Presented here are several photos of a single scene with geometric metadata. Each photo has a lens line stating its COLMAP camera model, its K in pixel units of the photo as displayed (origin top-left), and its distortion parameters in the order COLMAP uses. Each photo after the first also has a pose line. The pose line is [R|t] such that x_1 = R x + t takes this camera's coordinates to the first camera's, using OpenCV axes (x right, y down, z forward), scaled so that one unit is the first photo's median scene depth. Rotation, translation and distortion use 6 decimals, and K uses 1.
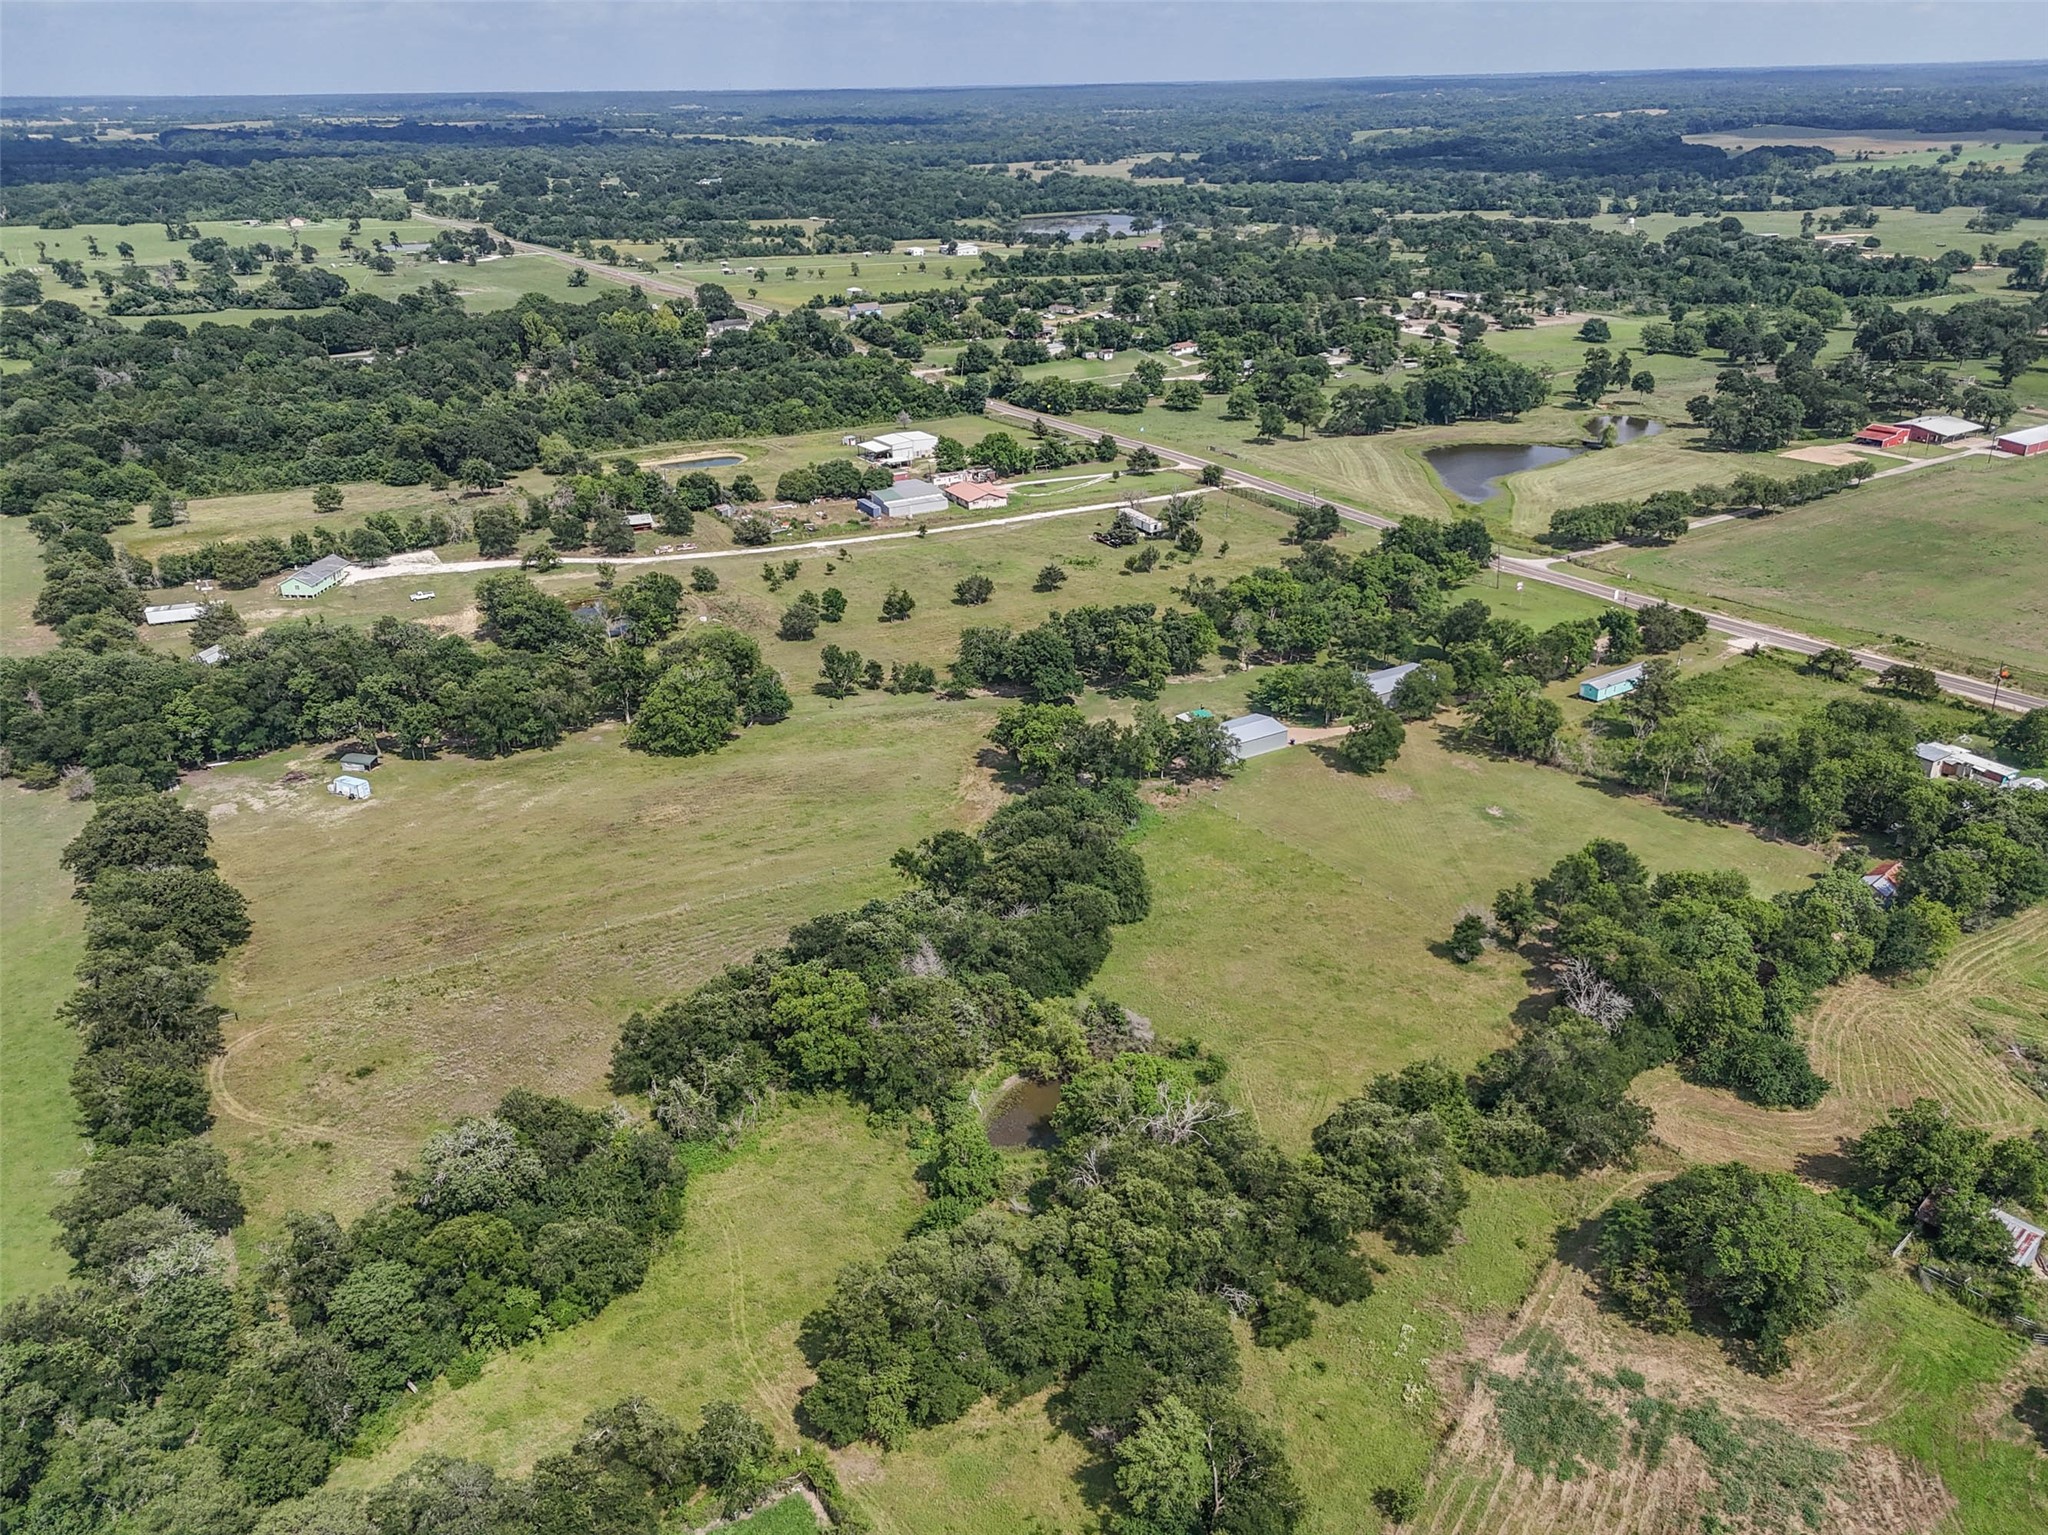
lens RADIAL K [[1514.7, 0, 1034.1], [0, 1514.7, 771.7], [0, 0, 1]] dist [0.061841, -0.050046]
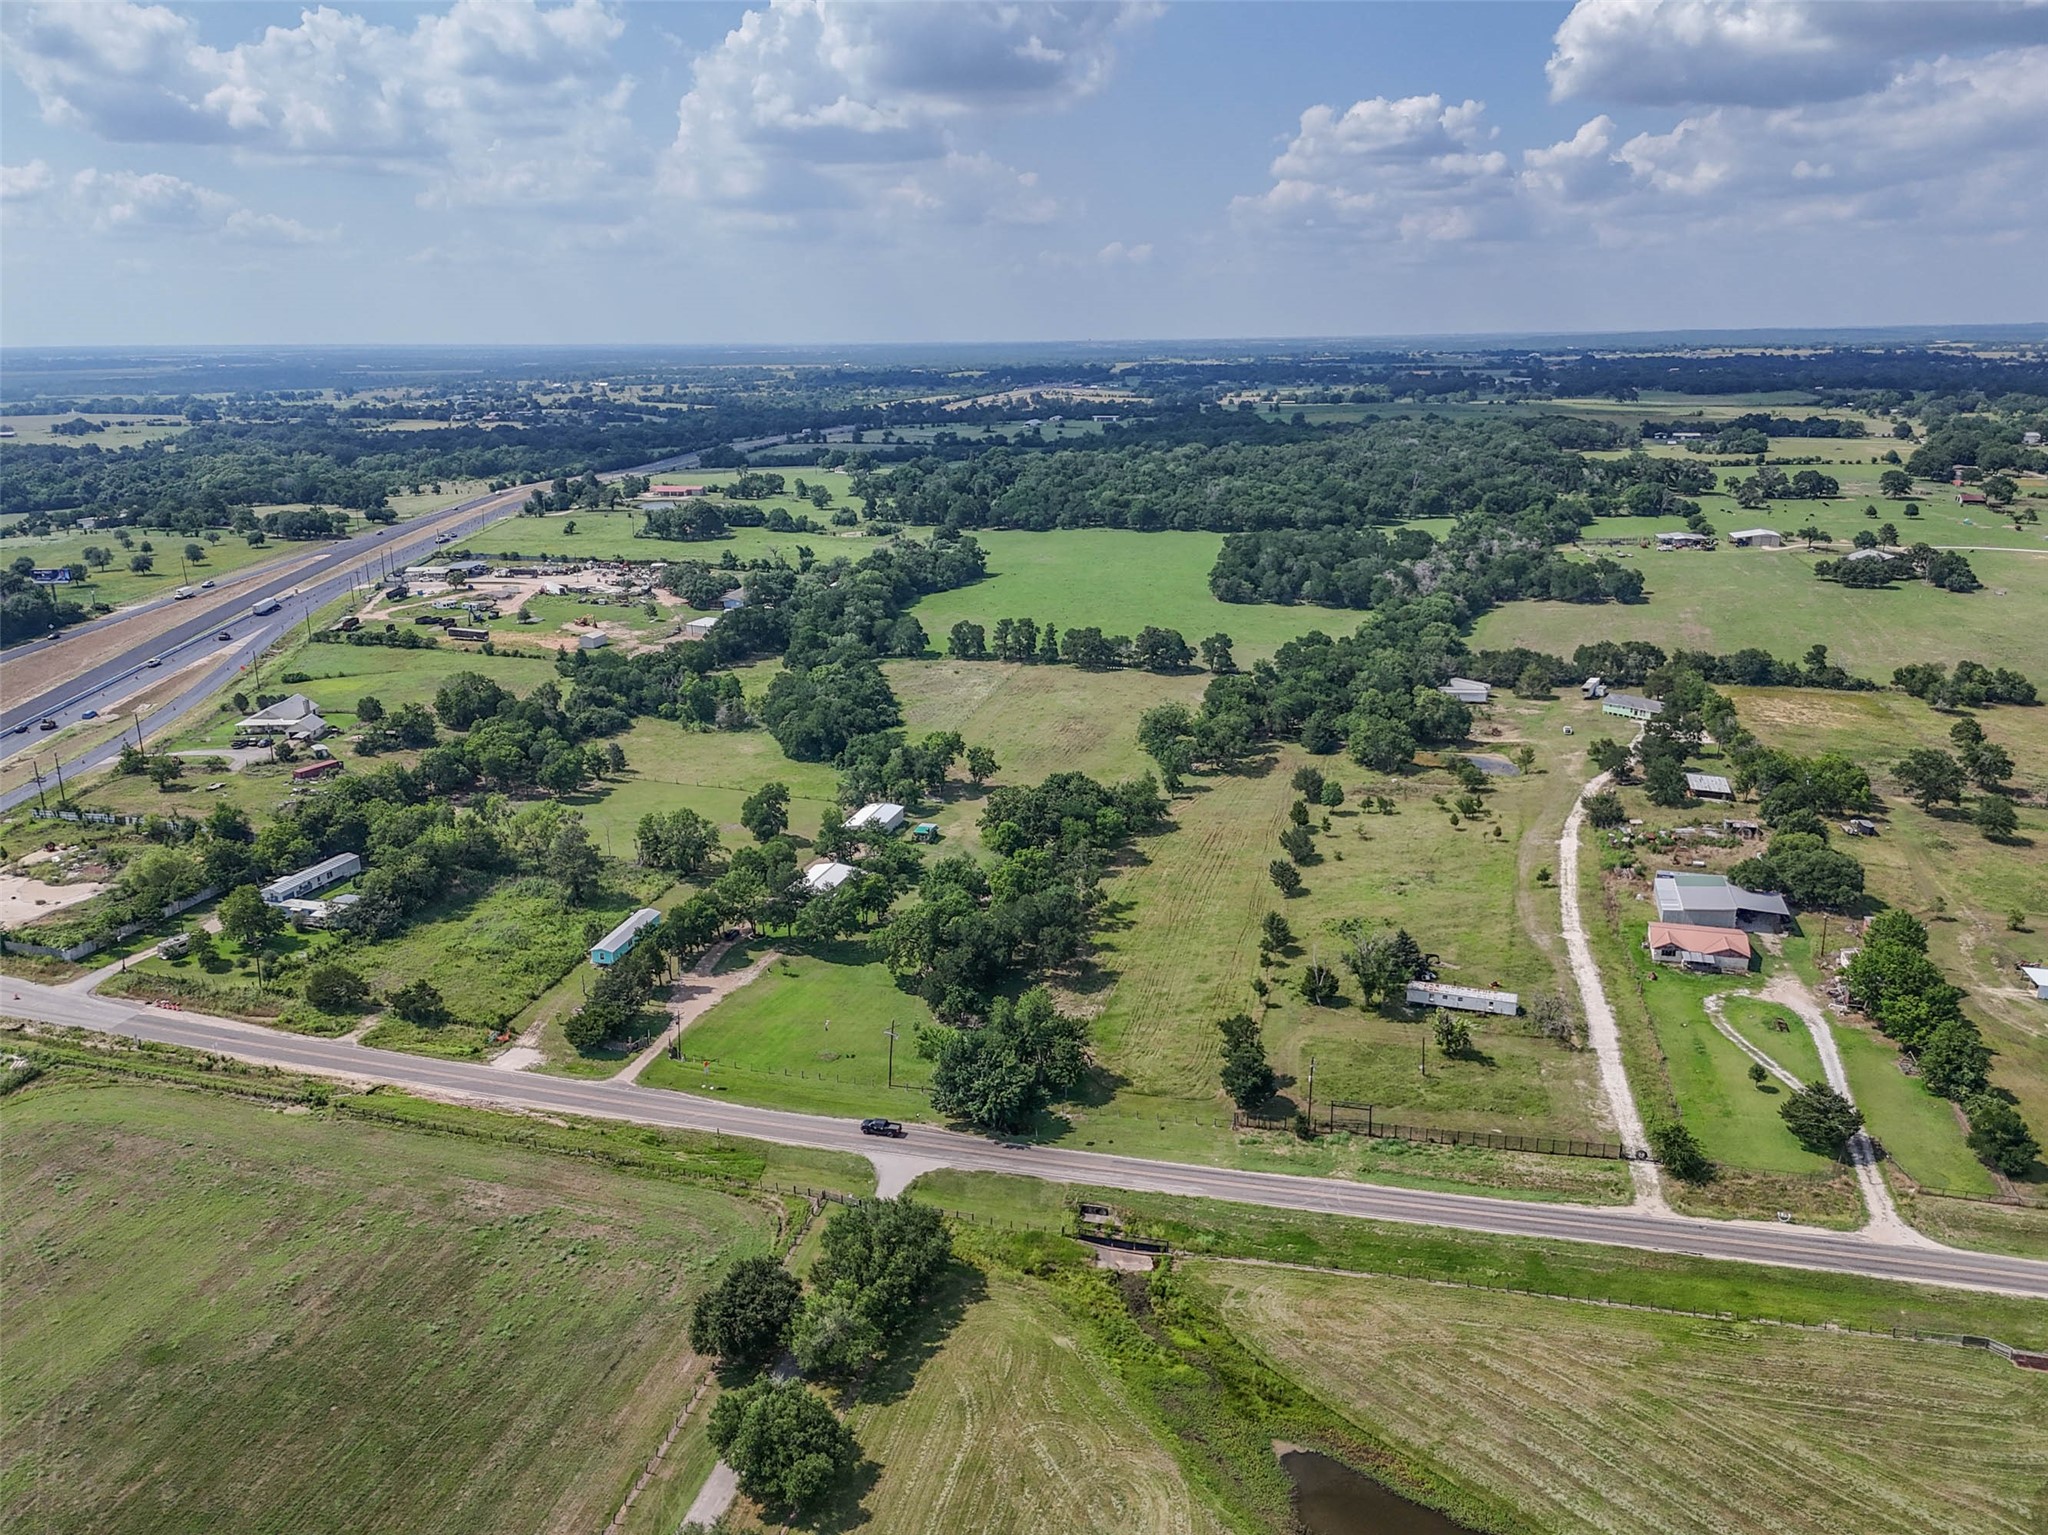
lens RADIAL K [[1514.7, 0, 1030.2], [0, 1514.7, 786.3], [0, 0, 1]] dist [0.061841, -0.050046]
pose [[-0.716349, 0.221731, -0.661574, 0.639365], [-0.266202, 0.789594, 0.552881, -0.576204], [0.644966, 0.572168, -0.506599, 1.248382]]
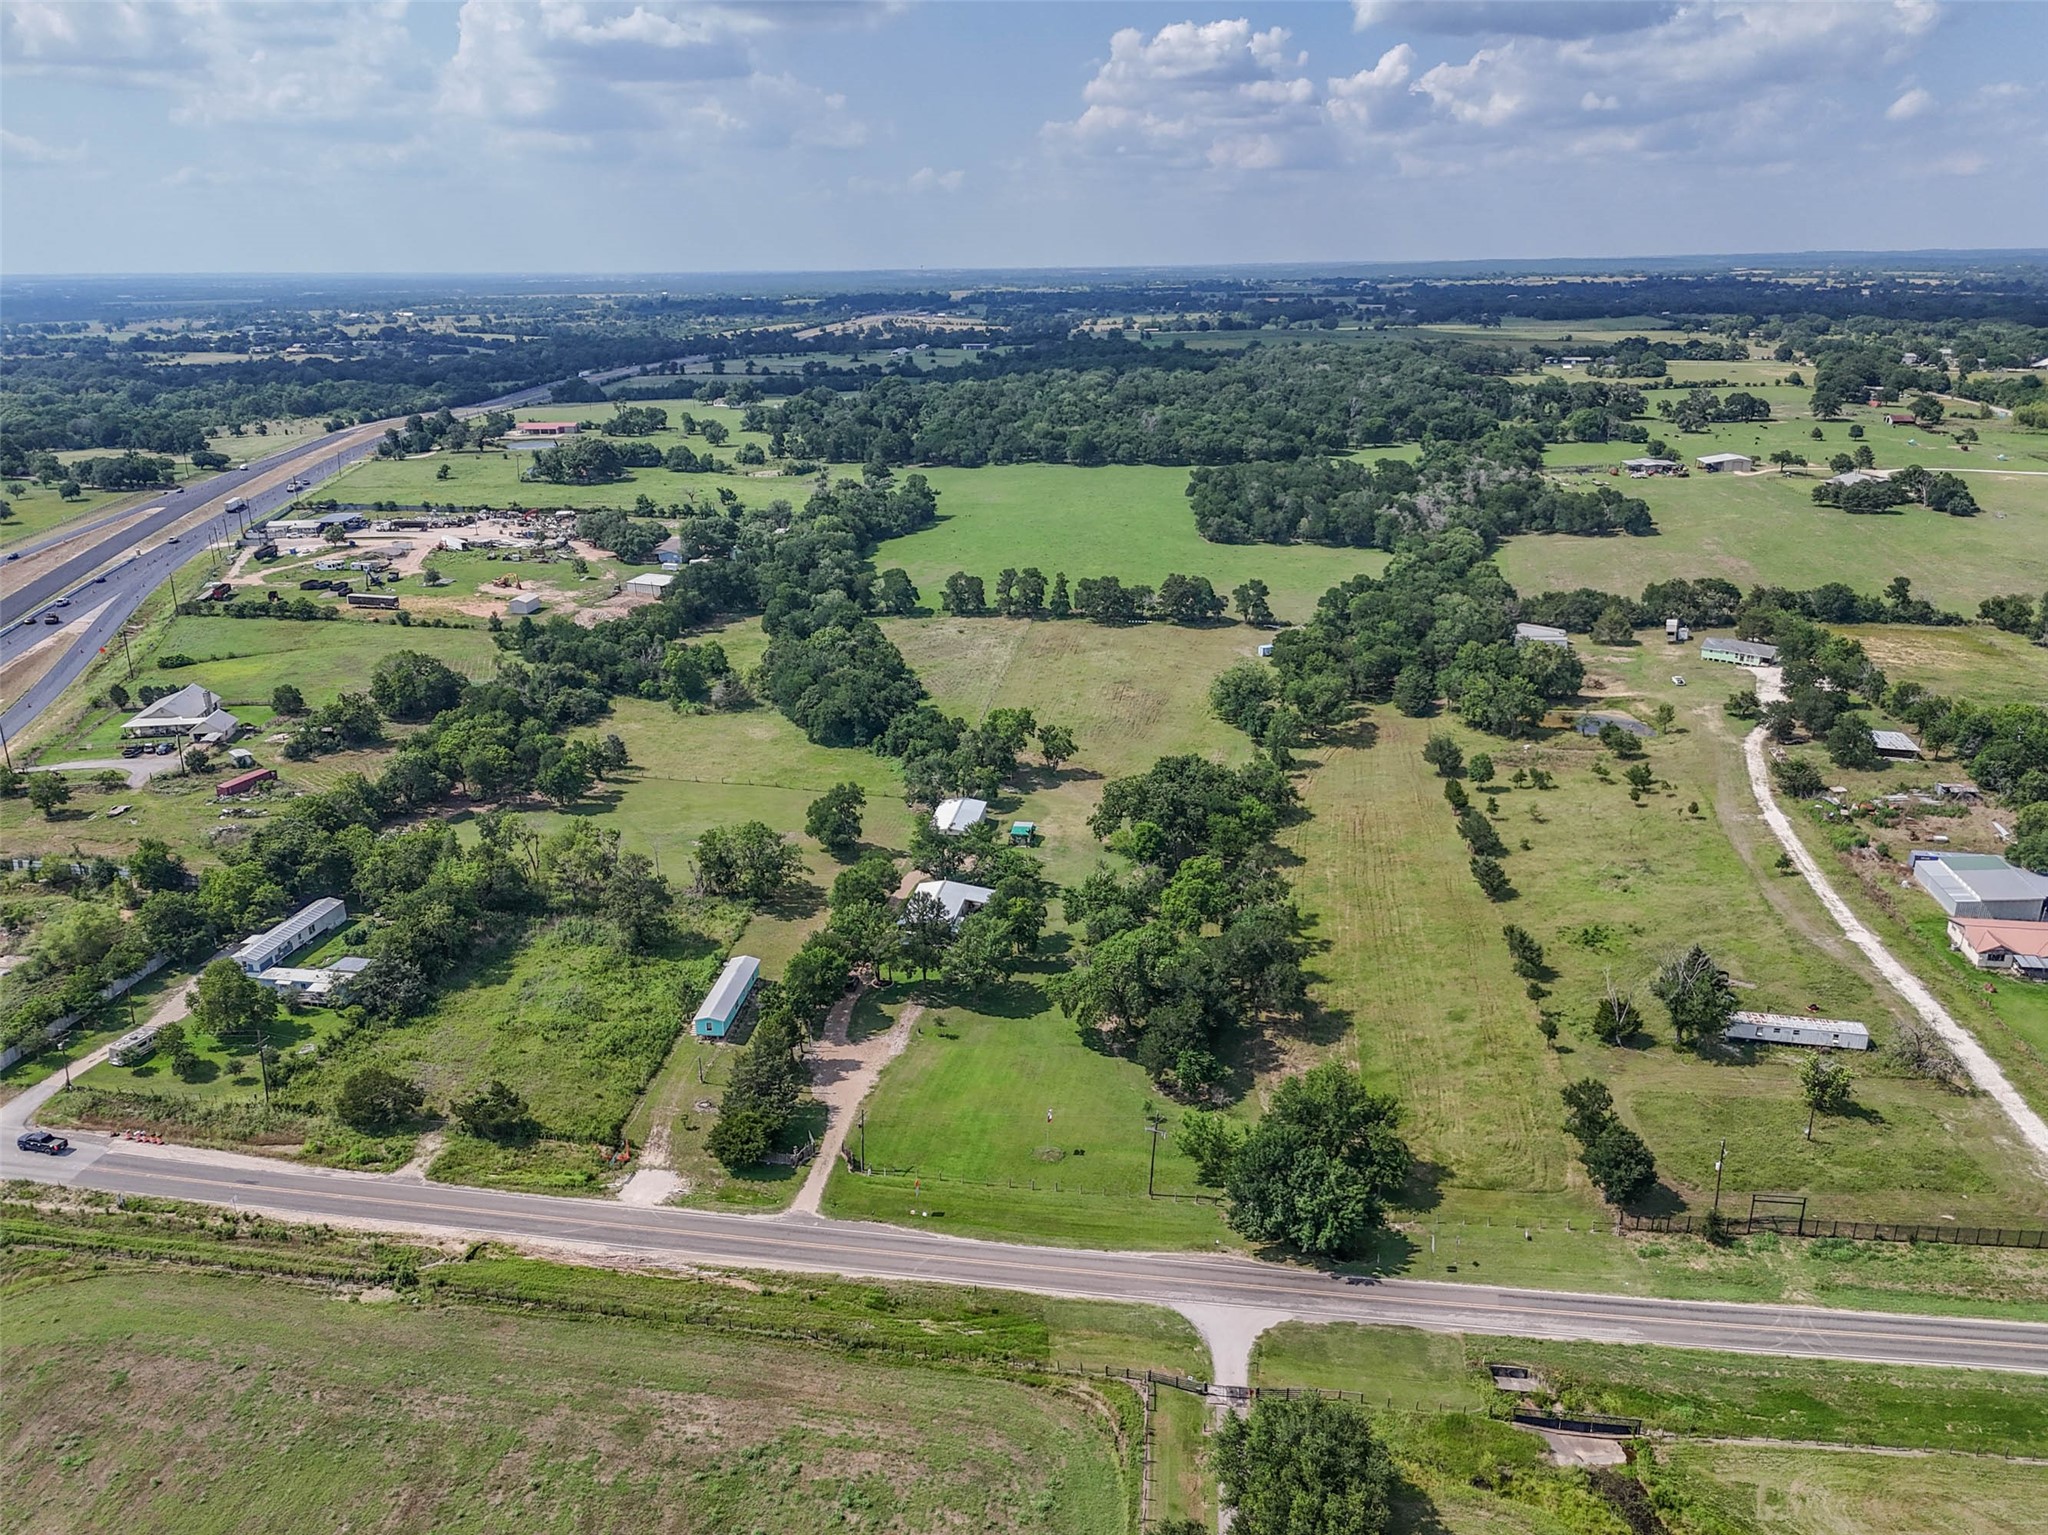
lens RADIAL K [[1514.7, 0, 1032.0], [0, 1514.7, 783.9], [0, 0, 1]] dist [0.061841, -0.050046]
pose [[-0.628698, 0.274796, -0.727479, 0.636016], [-0.299322, 0.777899, 0.552520, -0.476703], [0.717736, 0.565119, -0.406811, 1.060429]]
